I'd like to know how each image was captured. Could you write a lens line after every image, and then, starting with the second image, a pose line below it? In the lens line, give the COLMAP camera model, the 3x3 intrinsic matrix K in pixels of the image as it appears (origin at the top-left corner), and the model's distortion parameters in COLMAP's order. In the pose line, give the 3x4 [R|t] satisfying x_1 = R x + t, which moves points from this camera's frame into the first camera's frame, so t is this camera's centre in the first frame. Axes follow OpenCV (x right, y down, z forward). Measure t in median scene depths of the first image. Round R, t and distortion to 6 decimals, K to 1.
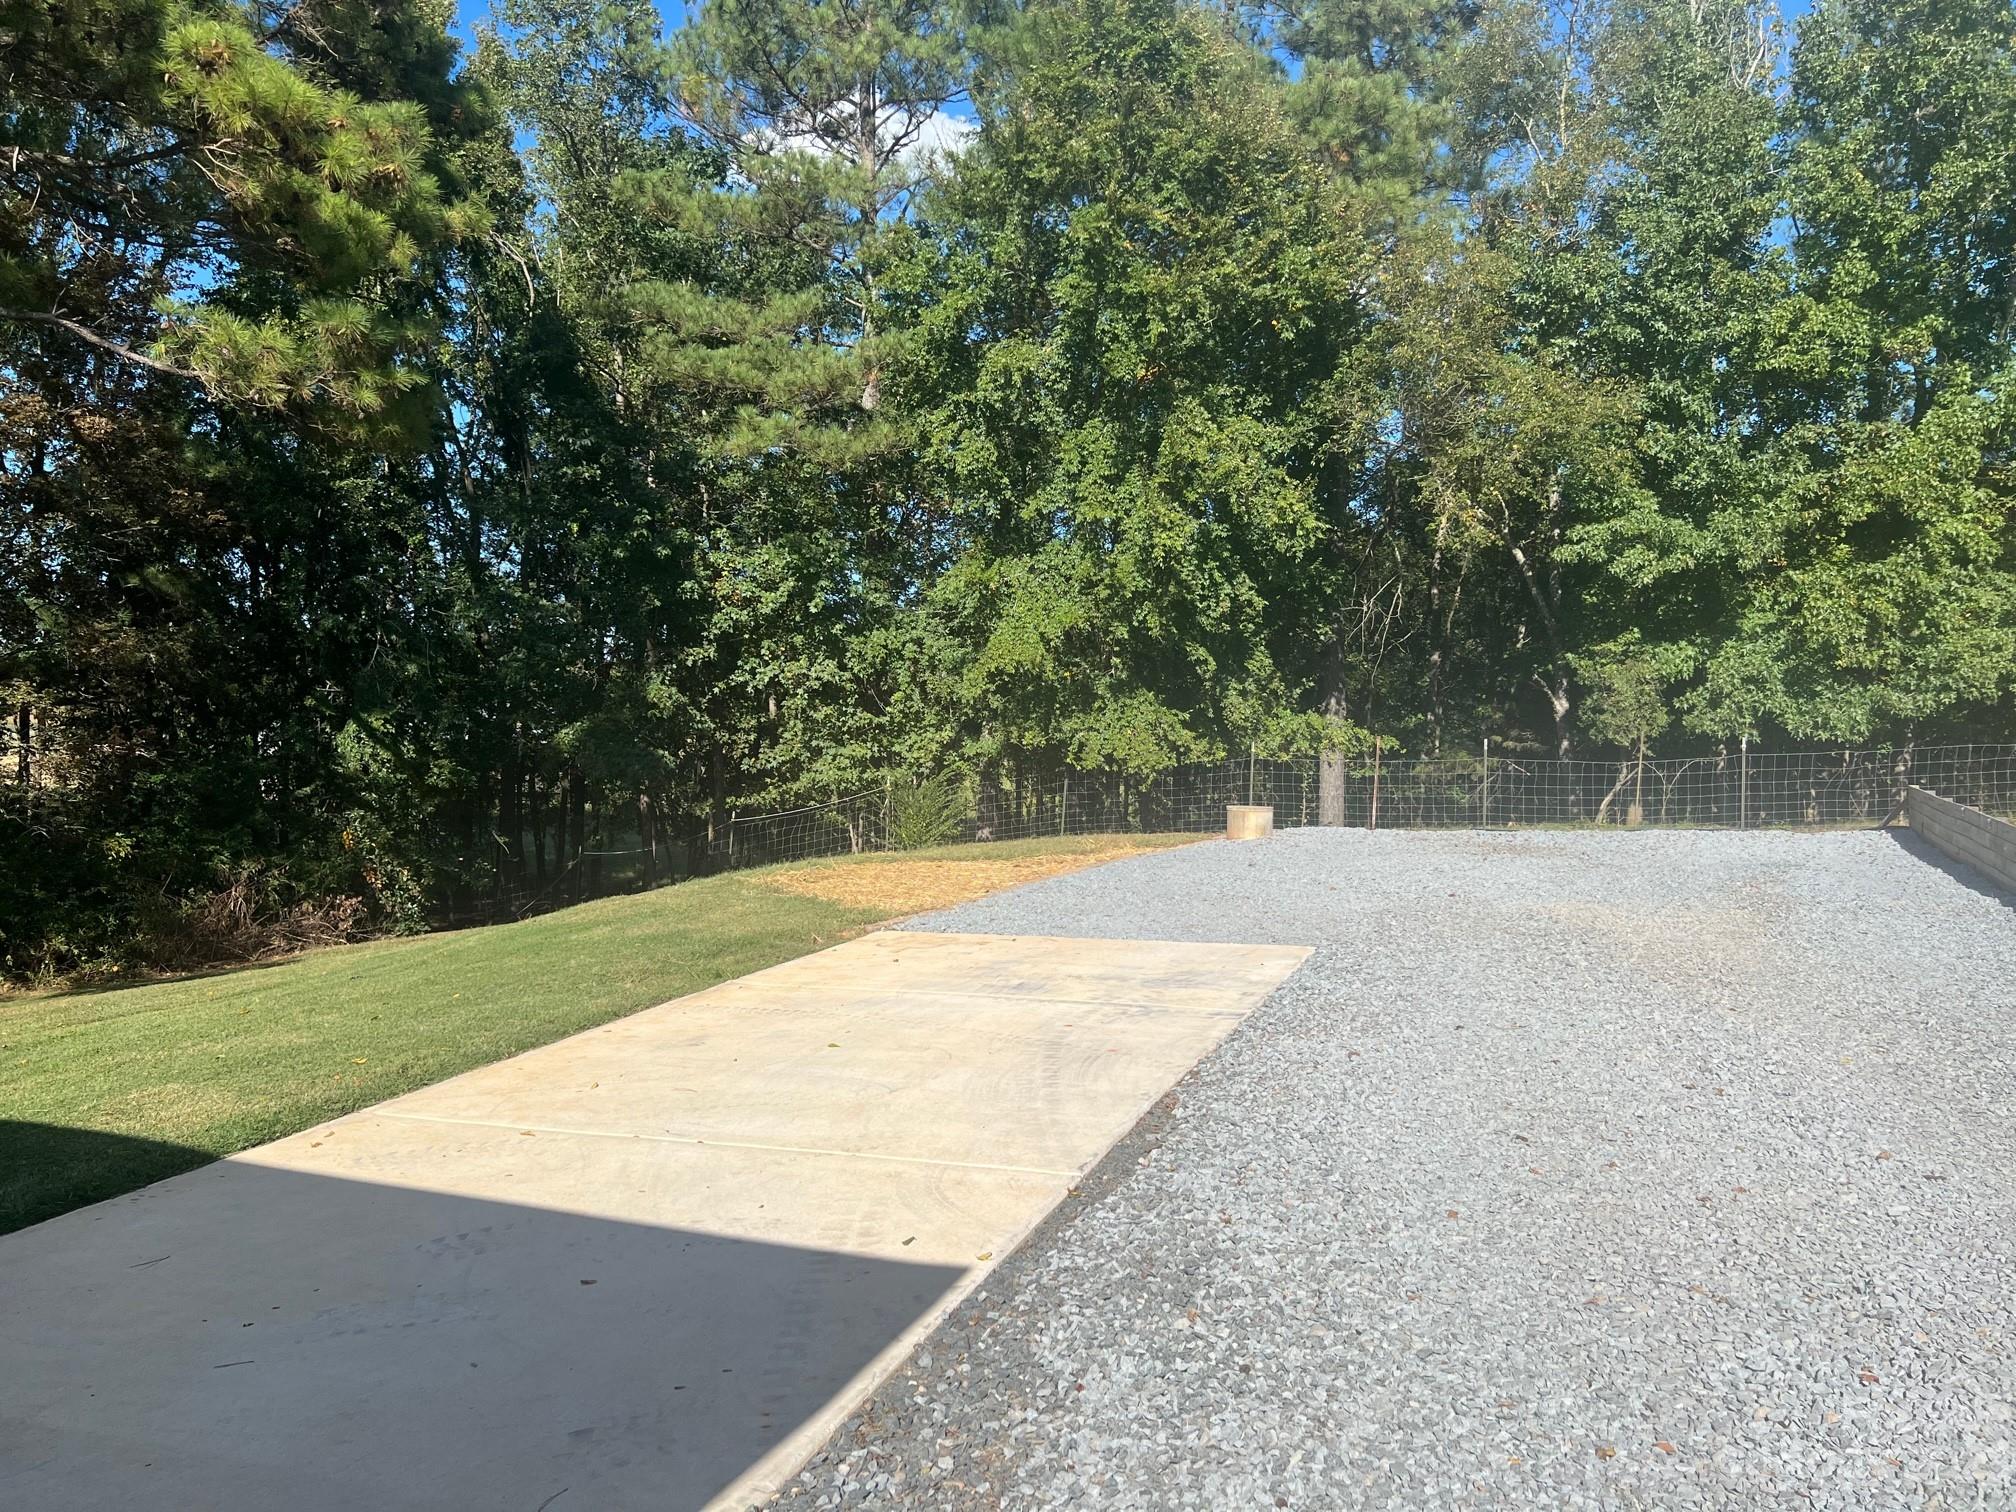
lens RADIAL K [[1218.3, 0, 977.1], [0, 1218.3, 755.5], [0, 0, 1]] dist [0.083462, -0.082115]
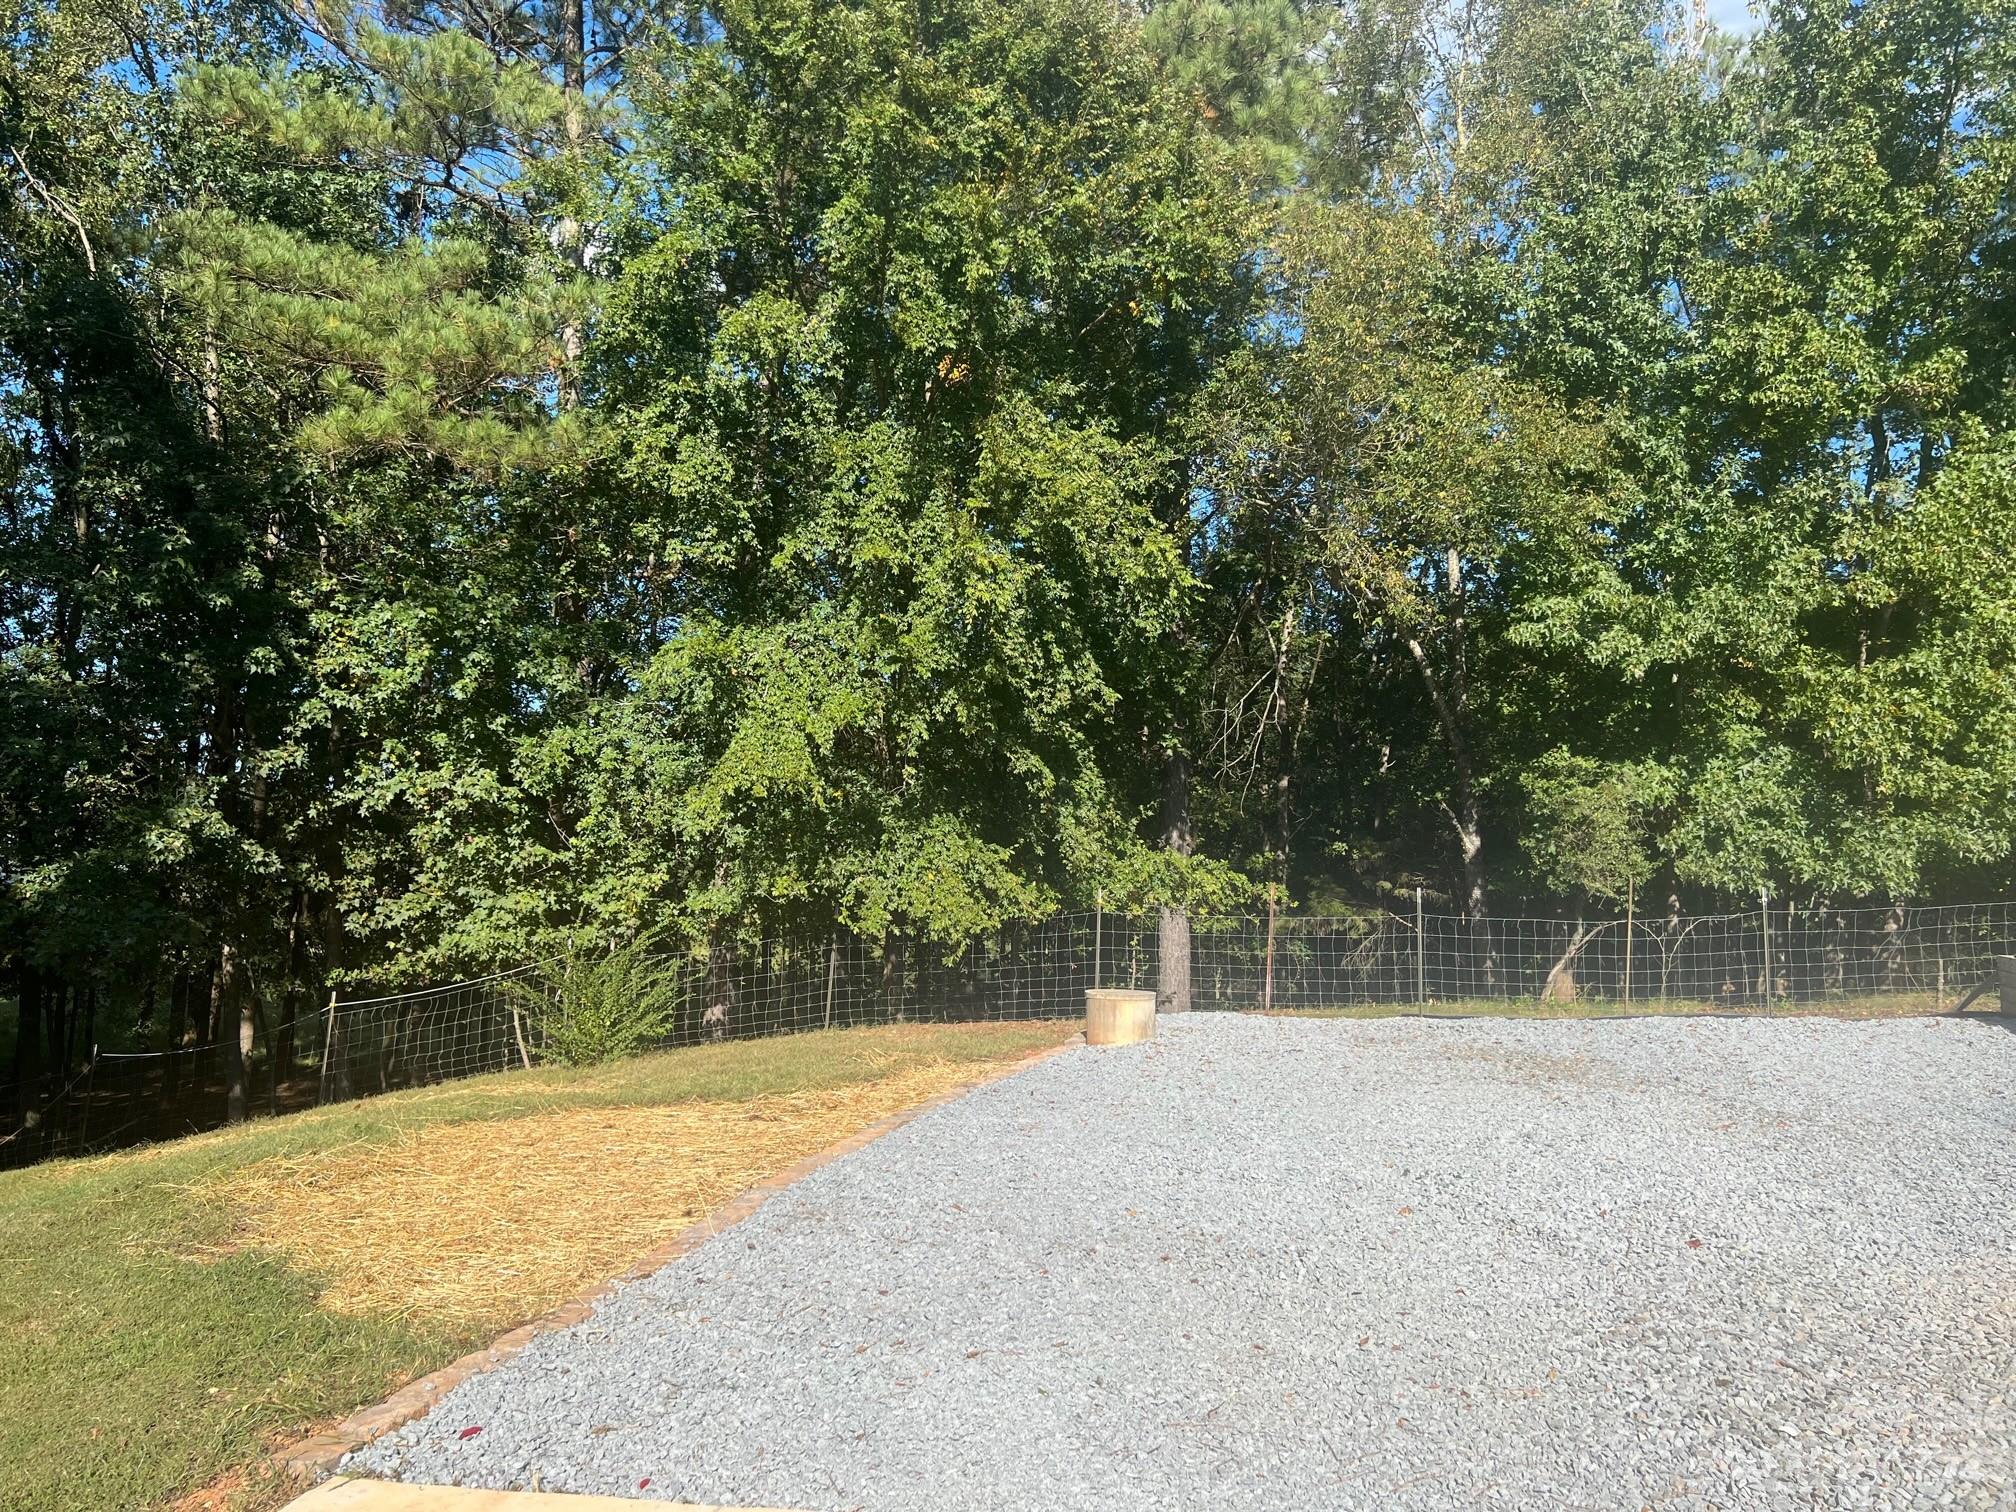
lens RADIAL K [[1218.3, 0, 977.1], [0, 1218.3, 755.5], [0, 0, 1]] dist [0.083462, -0.082115]
pose [[0.980228, 0.019917, 0.196865, 0.015879], [0.001636, 0.994071, -0.108718, -0.012116], [-0.197864, 0.106891, 0.974384, 0.318890]]
